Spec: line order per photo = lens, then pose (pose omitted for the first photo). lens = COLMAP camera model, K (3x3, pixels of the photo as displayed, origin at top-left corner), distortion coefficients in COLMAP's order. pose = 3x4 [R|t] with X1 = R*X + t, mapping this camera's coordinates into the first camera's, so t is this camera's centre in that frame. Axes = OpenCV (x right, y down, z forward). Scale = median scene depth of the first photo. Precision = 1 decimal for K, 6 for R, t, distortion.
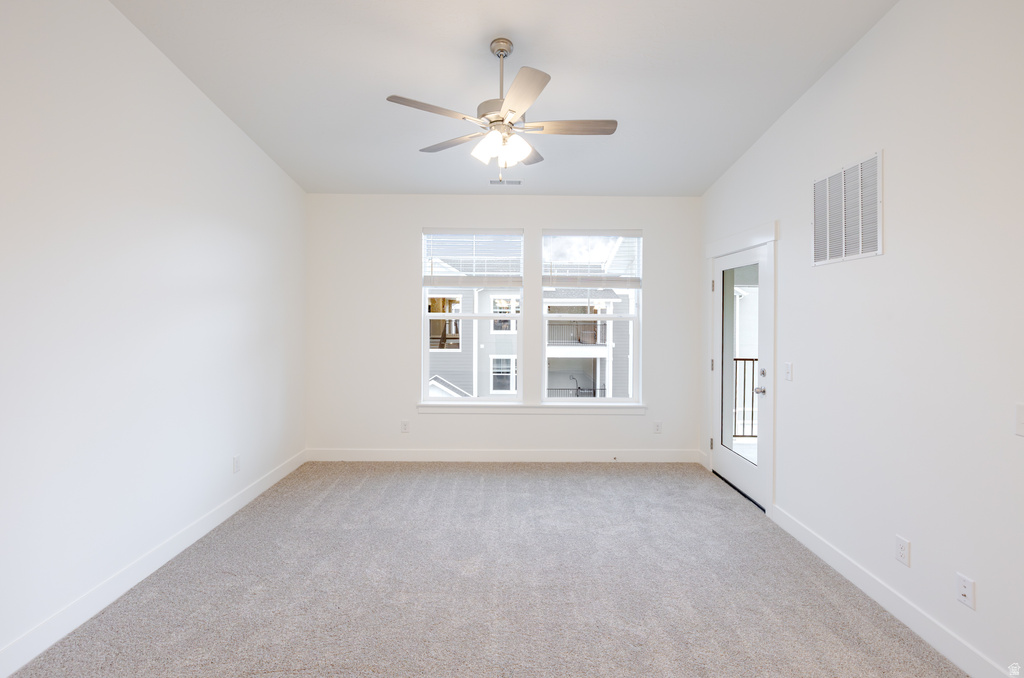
lens RADIAL K [[450.9, 0, 512.4], [0, 450.9, 320.0], [0, 0, 1]] dist [-0.000038, 0.000254]
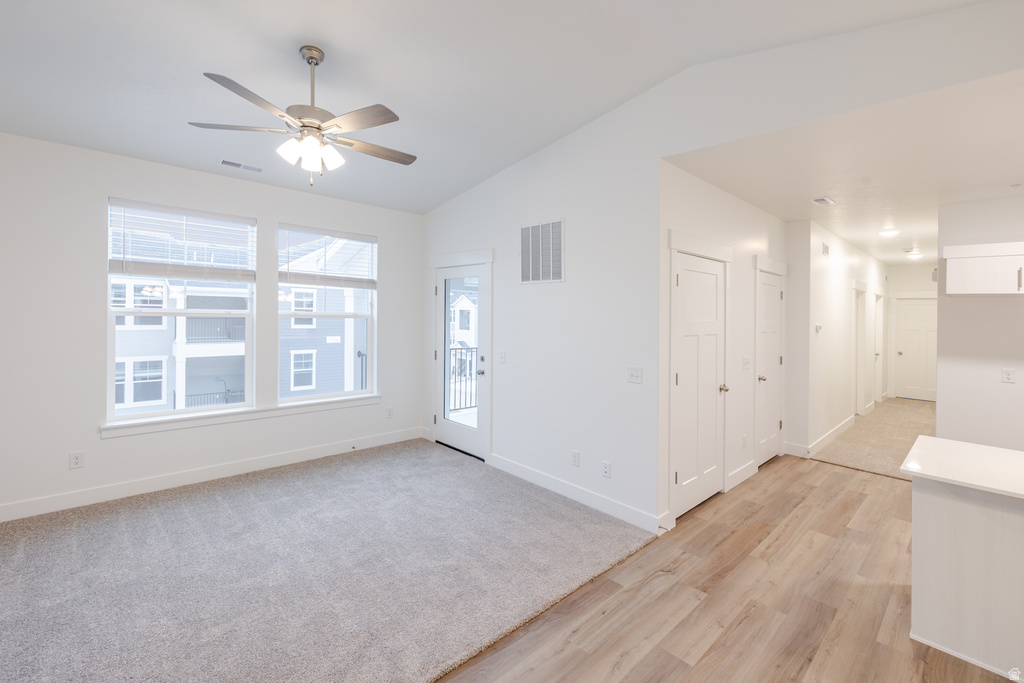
lens RADIAL K [[442.7, 0, 515.3], [0, 442.7, 310.3], [0, 0, 1]] dist [-0.000344, 0.000173]
pose [[0.728190, 0.016350, 0.685180, -0.278096], [-0.011962, 0.999866, -0.011145, -0.014579], [-0.685271, -0.000081, 0.728288, -0.035191]]
